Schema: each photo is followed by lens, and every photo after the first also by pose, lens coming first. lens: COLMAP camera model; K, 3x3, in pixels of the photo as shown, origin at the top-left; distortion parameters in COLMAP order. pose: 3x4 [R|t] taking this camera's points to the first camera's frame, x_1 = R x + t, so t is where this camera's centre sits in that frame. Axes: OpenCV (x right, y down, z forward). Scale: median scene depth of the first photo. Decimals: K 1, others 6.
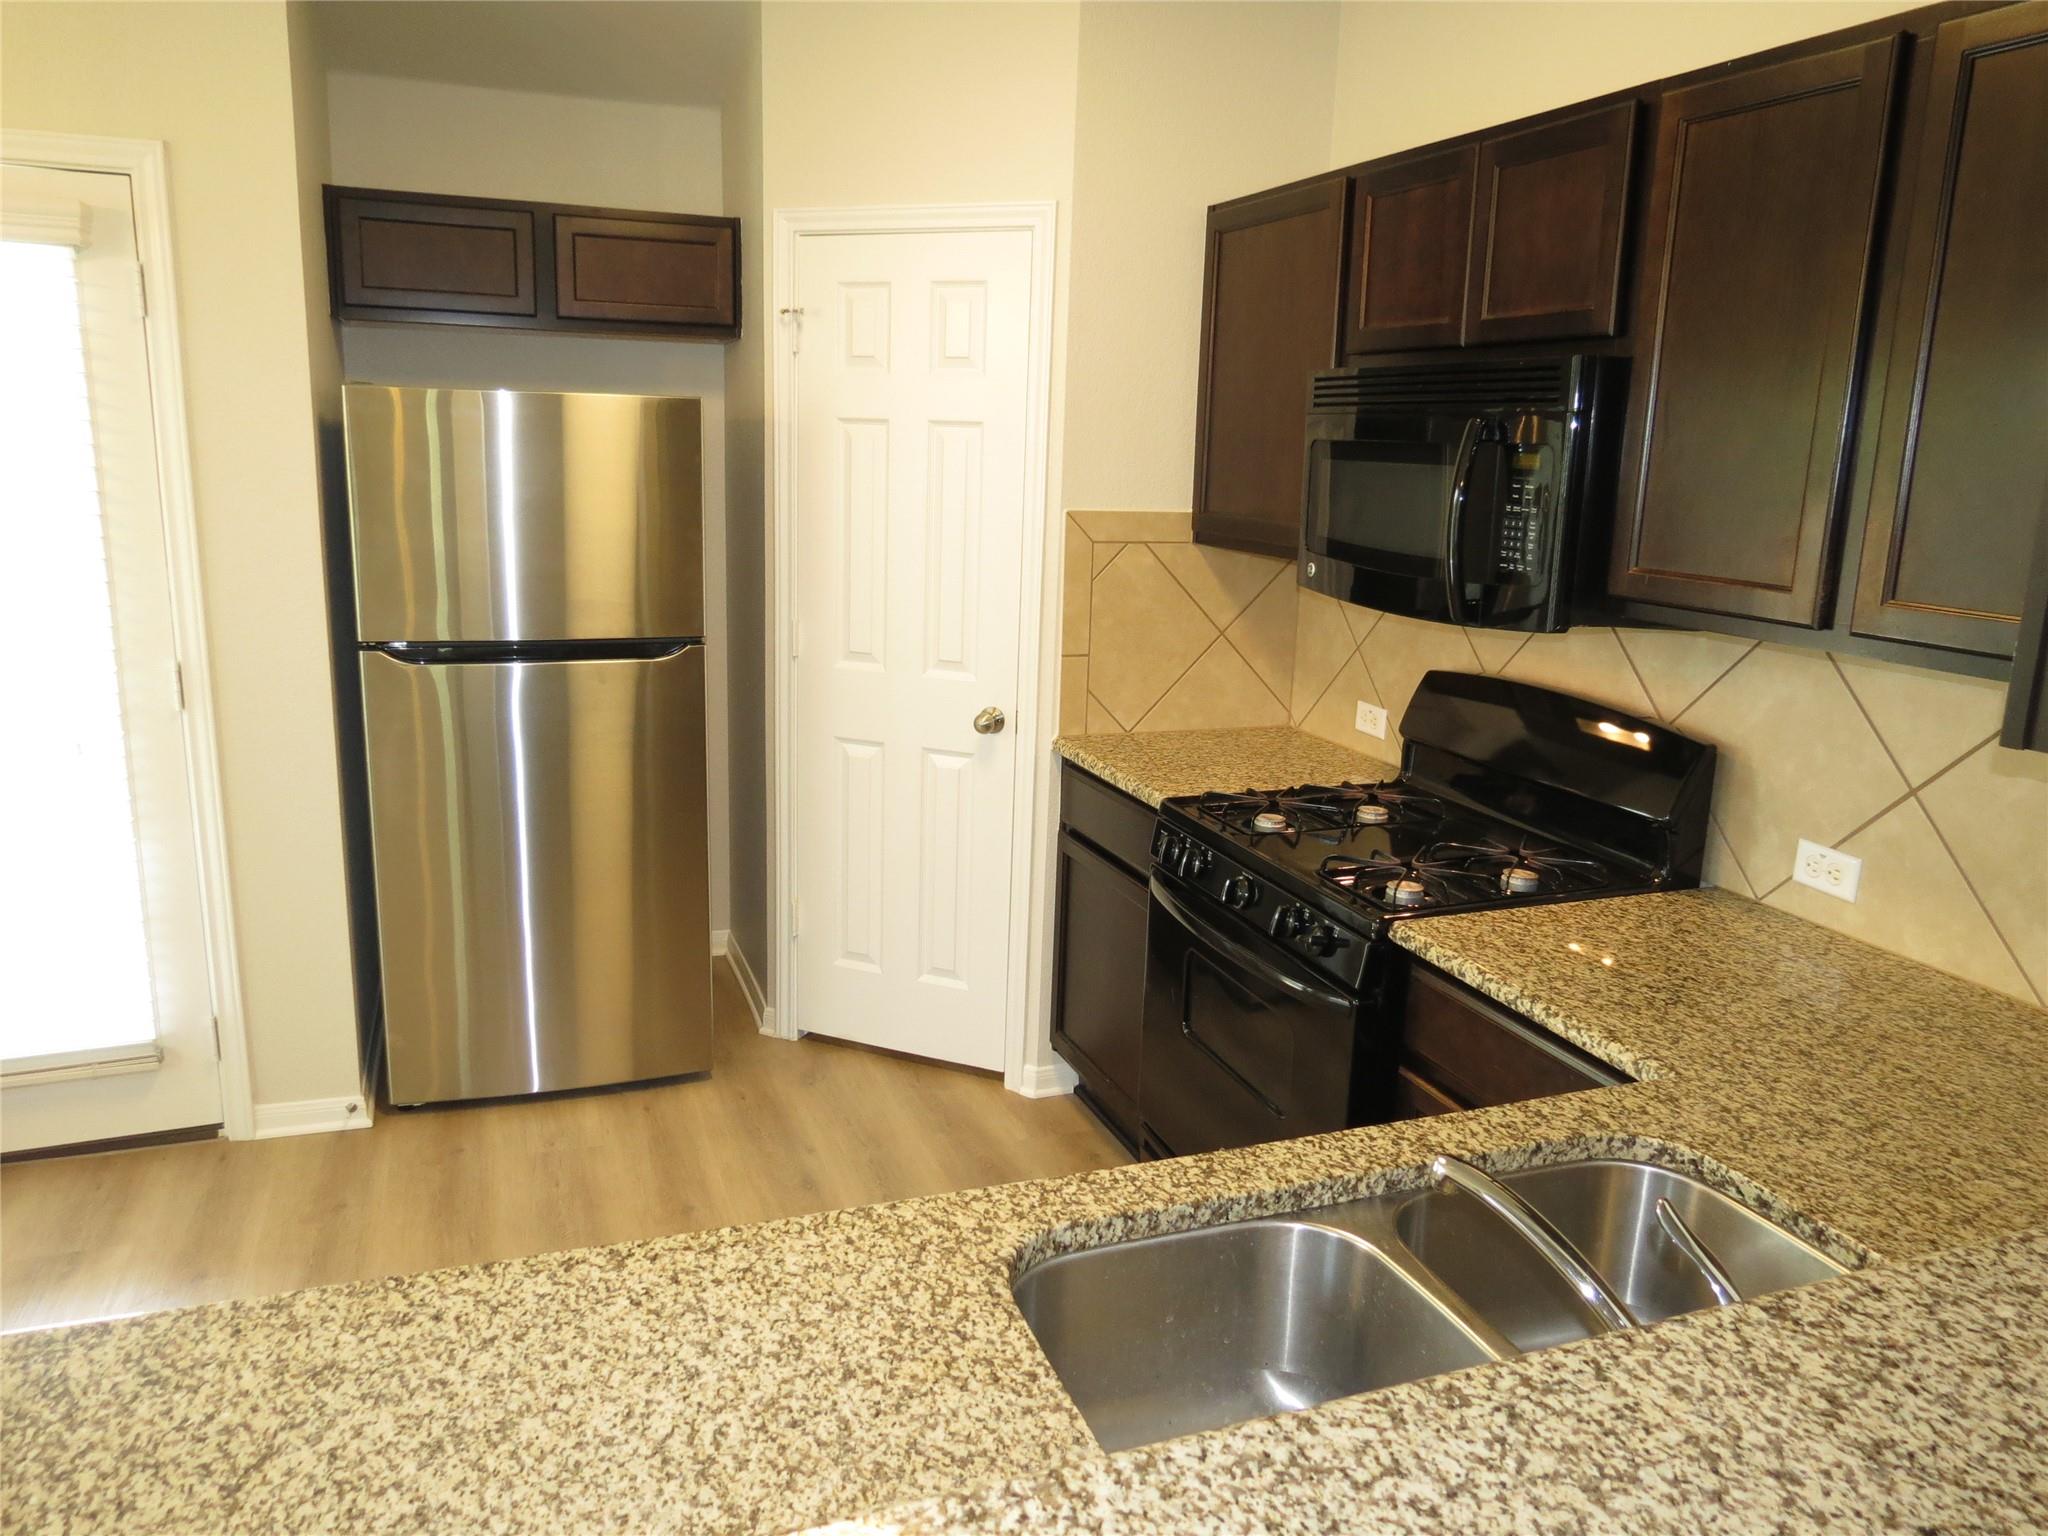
lens RADIAL K [[1459.1, 0, 1030.9], [0, 1459.1, 768.4], [0, 0, 1]] dist [-0.026545, 0.010071]
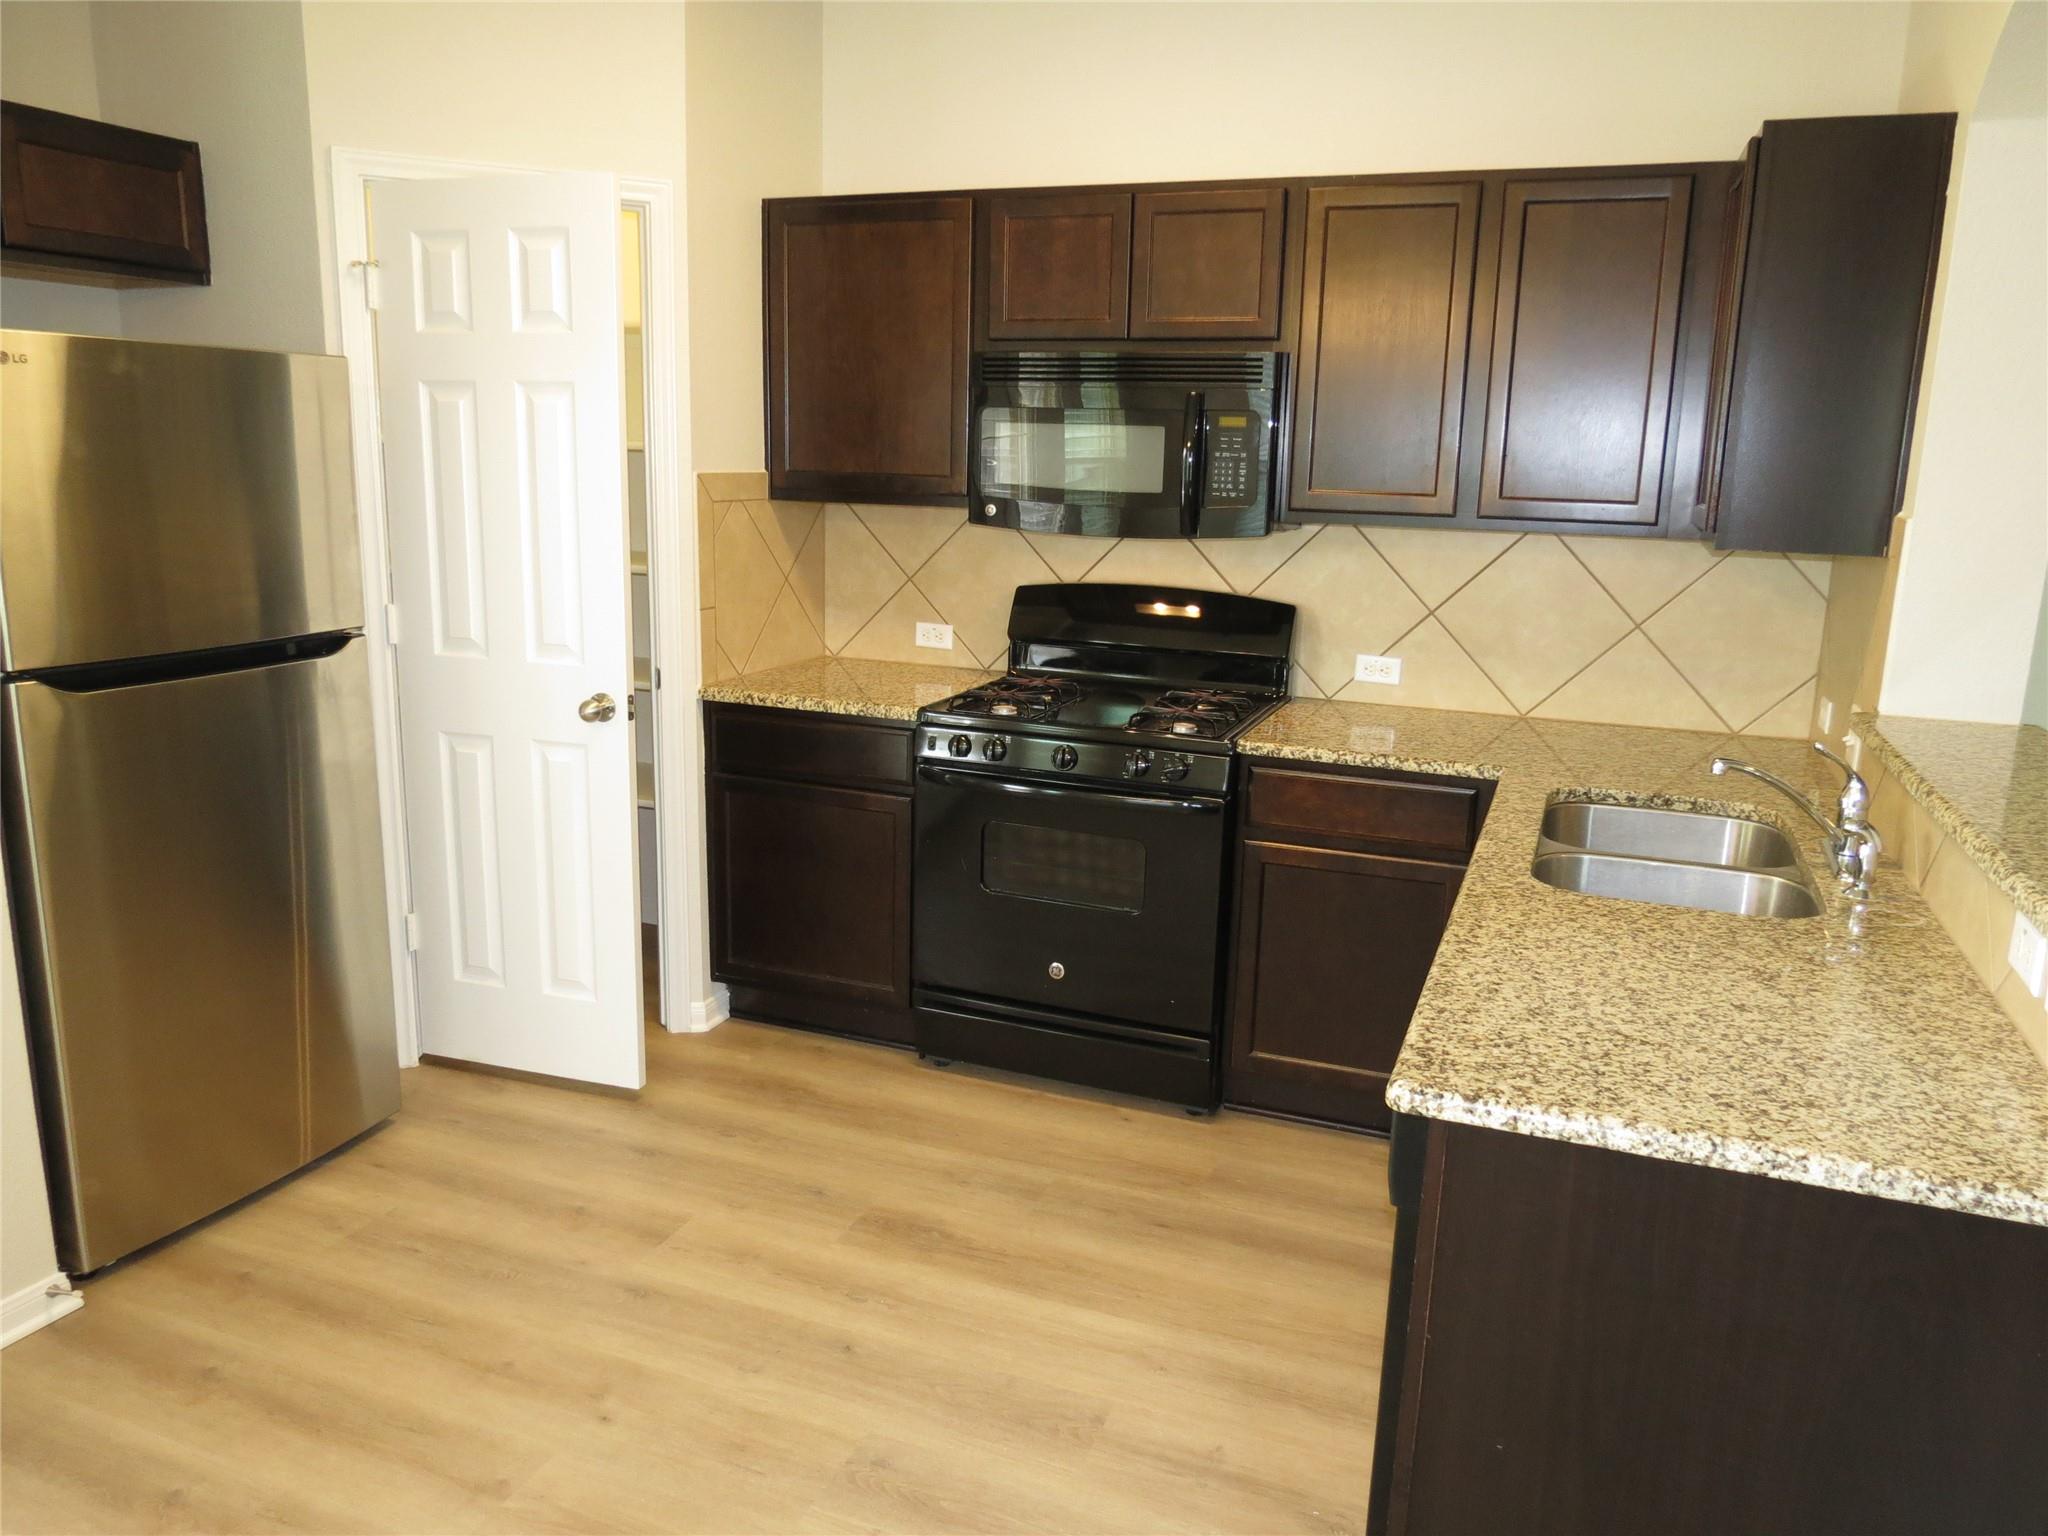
lens RADIAL K [[1459.1, 0, 1030.9], [0, 1459.1, 768.4], [0, 0, 1]] dist [-0.026545, 0.010071]
pose [[0.668587, -0.172044, 0.723458, -0.733623], [0.158563, 0.983478, 0.087341, -0.021027], [-0.726532, 0.056319, 0.684821, 0.121586]]
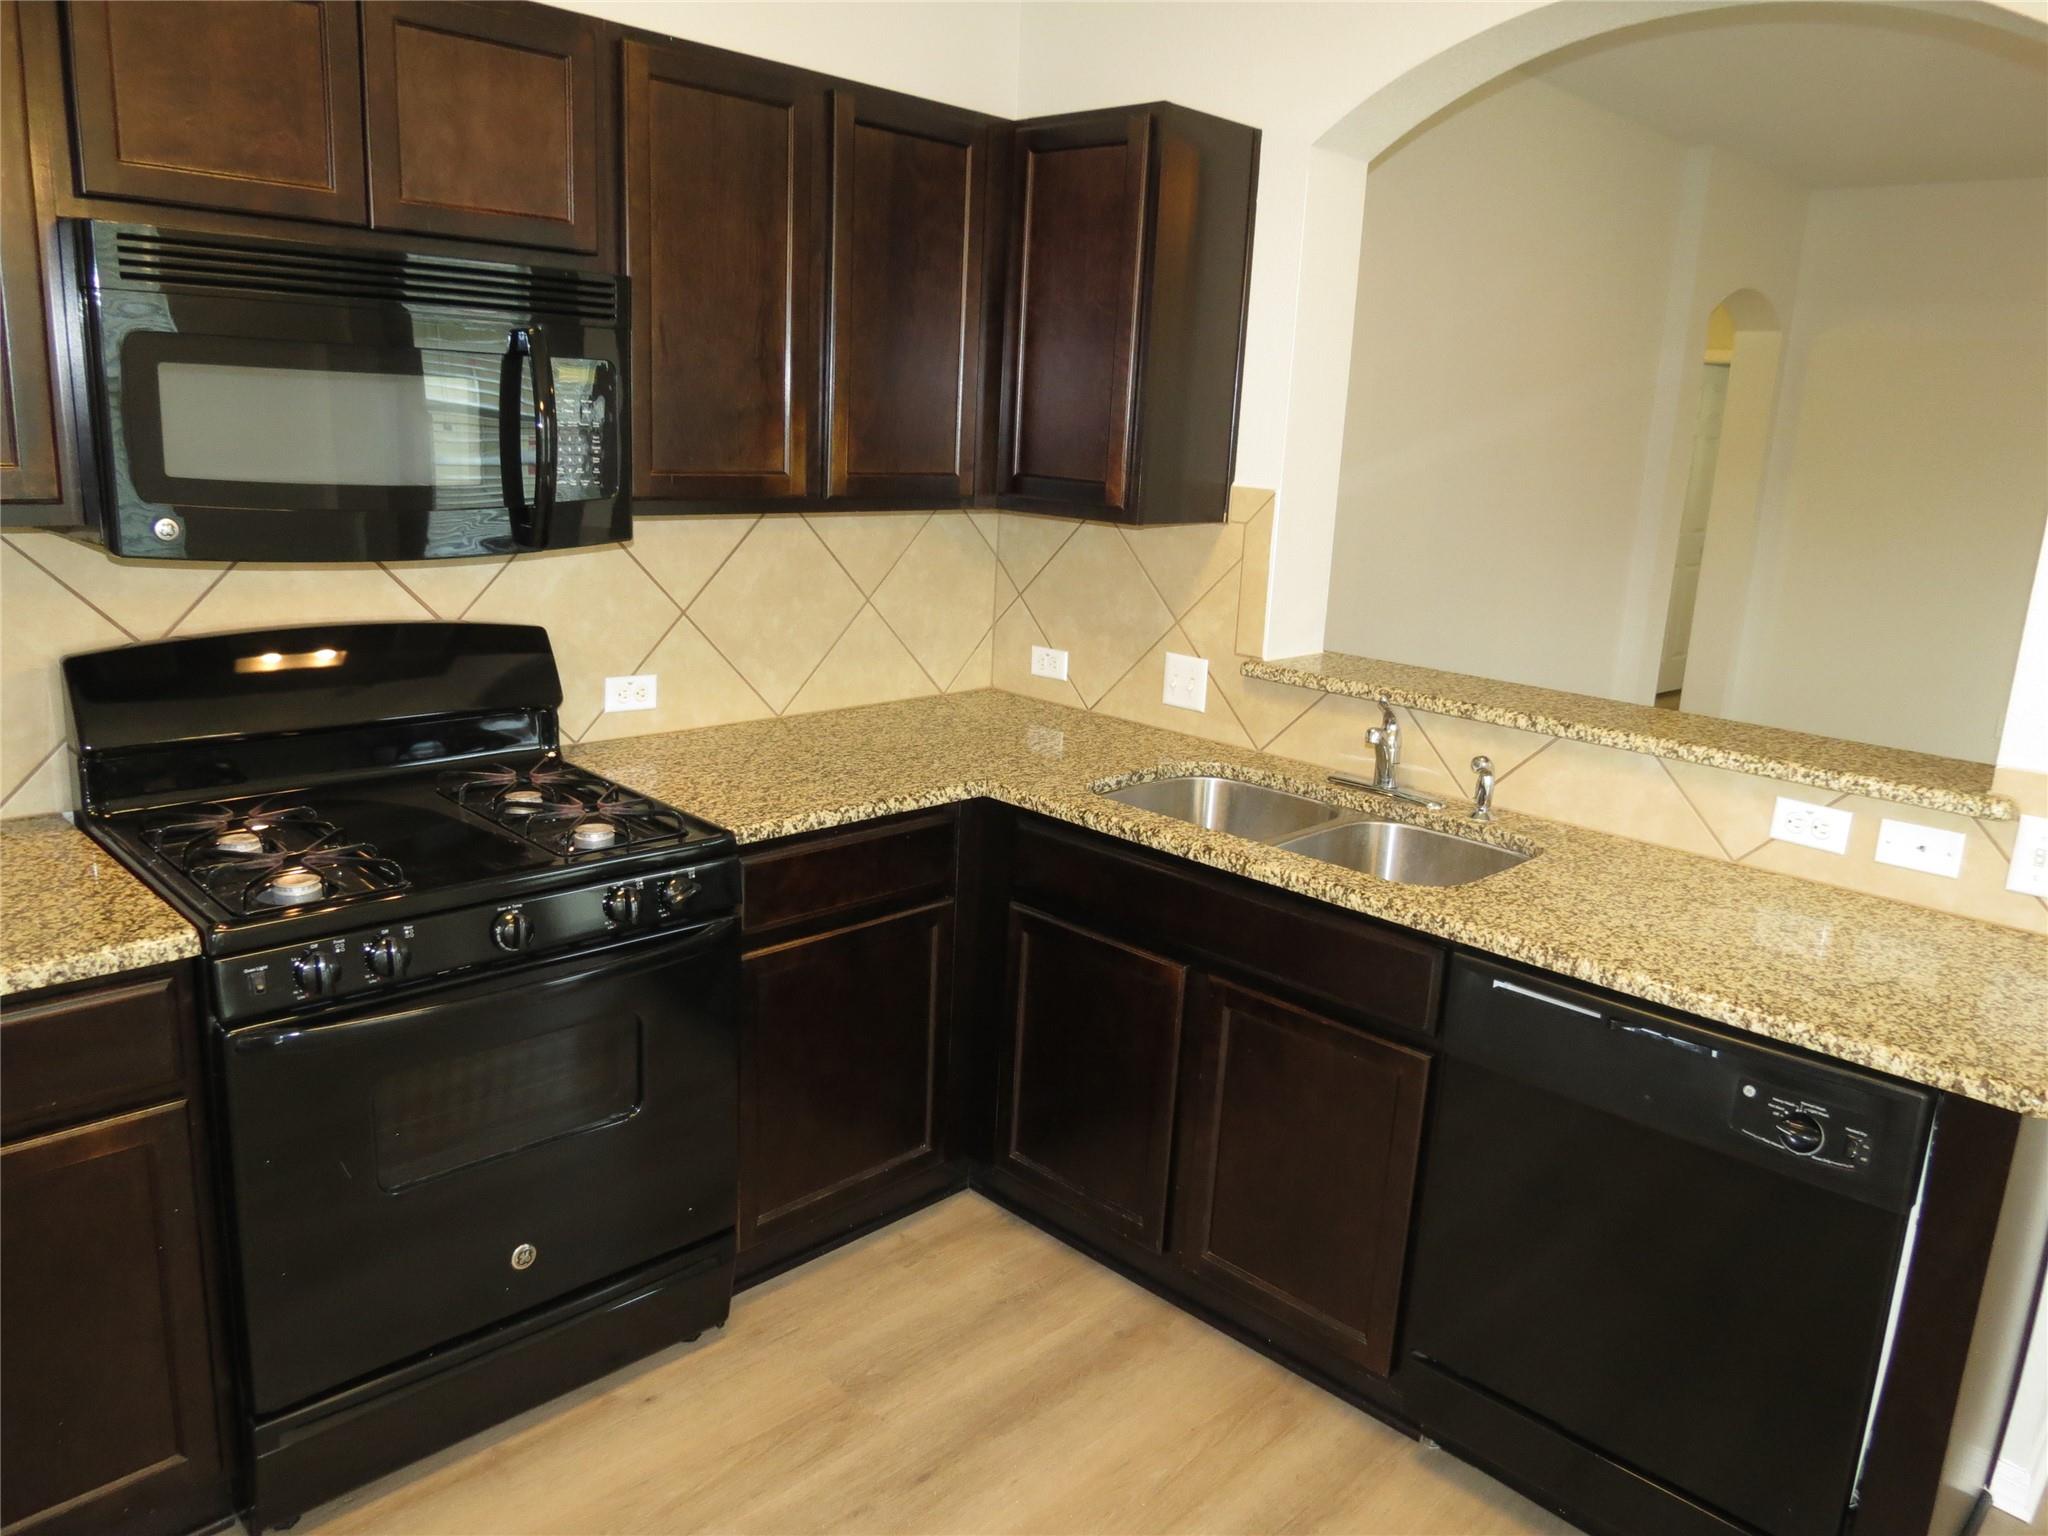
lens RADIAL K [[1458.7, 0, 1024.0], [0, 1458.7, 768.0], [0, 0, 1]] dist [-0.027108, 0.001494]
pose [[-0.420731, -0.262607, 0.868345, -0.571892], [0.139030, 0.927213, 0.347773, -0.209613], [-0.896469, 0.267045, -0.353597, 0.908016]]
